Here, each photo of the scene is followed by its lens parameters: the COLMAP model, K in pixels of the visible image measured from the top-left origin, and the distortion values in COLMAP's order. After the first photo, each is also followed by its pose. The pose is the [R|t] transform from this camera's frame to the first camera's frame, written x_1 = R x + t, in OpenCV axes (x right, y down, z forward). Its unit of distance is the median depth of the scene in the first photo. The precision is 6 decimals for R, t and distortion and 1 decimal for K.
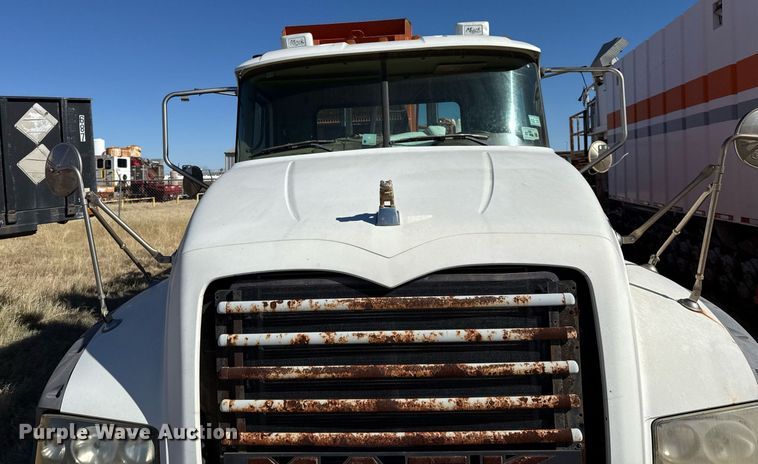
lens RADIAL K [[562.9, 0, 356.4], [0, 562.9, 157.5], [0, 0, 1]] dist [0.047056, -0.063256]
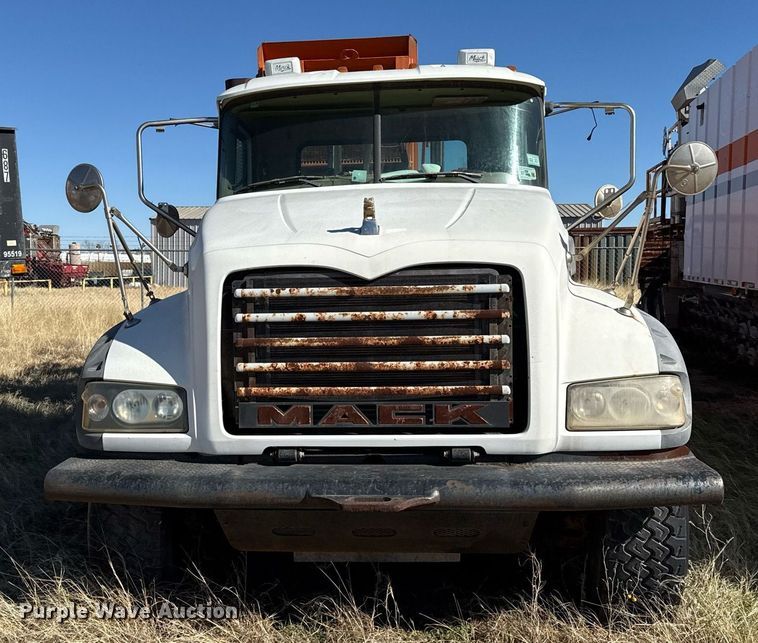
lens RADIAL K [[868.7, 0, 332.0], [0, 868.7, 332.7], [0, 0, 1]] dist [0.087094, 0.000000]
pose [[0.999640, 0.023735, -0.012535, 0.003233], [-0.022200, 0.993583, 0.110904, 0.131651], [0.015087, -0.110585, 0.993752, -0.974643]]
